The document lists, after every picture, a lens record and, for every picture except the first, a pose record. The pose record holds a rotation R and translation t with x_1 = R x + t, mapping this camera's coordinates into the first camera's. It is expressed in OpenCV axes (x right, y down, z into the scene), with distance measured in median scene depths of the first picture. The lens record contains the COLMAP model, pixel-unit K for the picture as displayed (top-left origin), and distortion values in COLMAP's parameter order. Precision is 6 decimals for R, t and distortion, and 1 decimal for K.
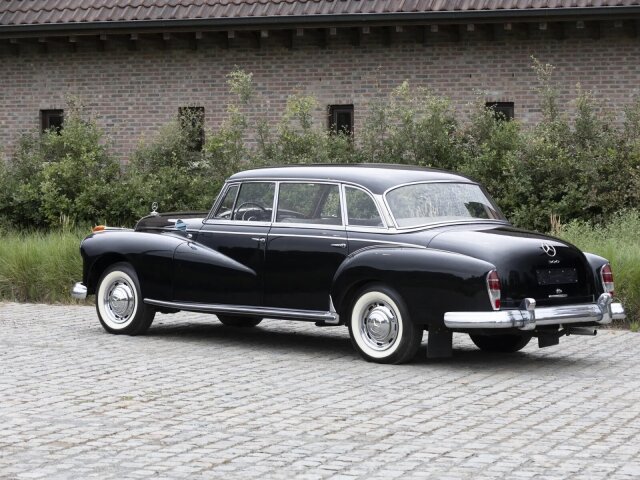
lens RADIAL K [[1963.1, 0, 314.0], [0, 1963.1, 242.2], [0, 0, 1]] dist [0.005270, 0.000000]
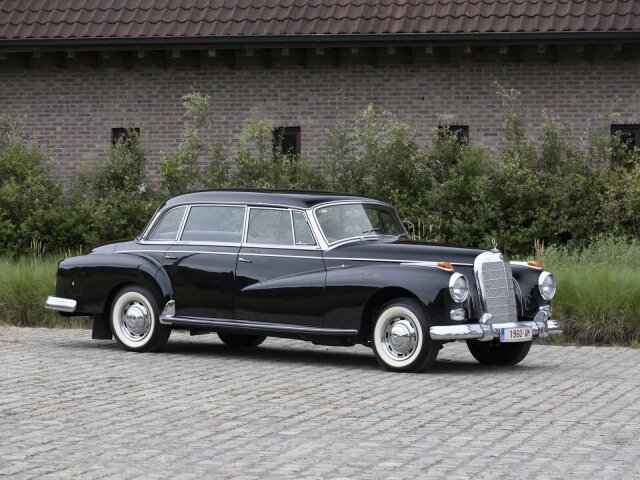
lens RADIAL K [[2438.0, 0, 324.3], [0, 2438.0, 239.0], [0, 0, 1]] dist [-0.071736, 0.000000]
pose [[0.996734, 0.001831, 0.080737, -0.067864], [-0.000331, 0.999827, -0.018581, 0.007350], [-0.080757, 0.018493, 0.996562, -0.199943]]
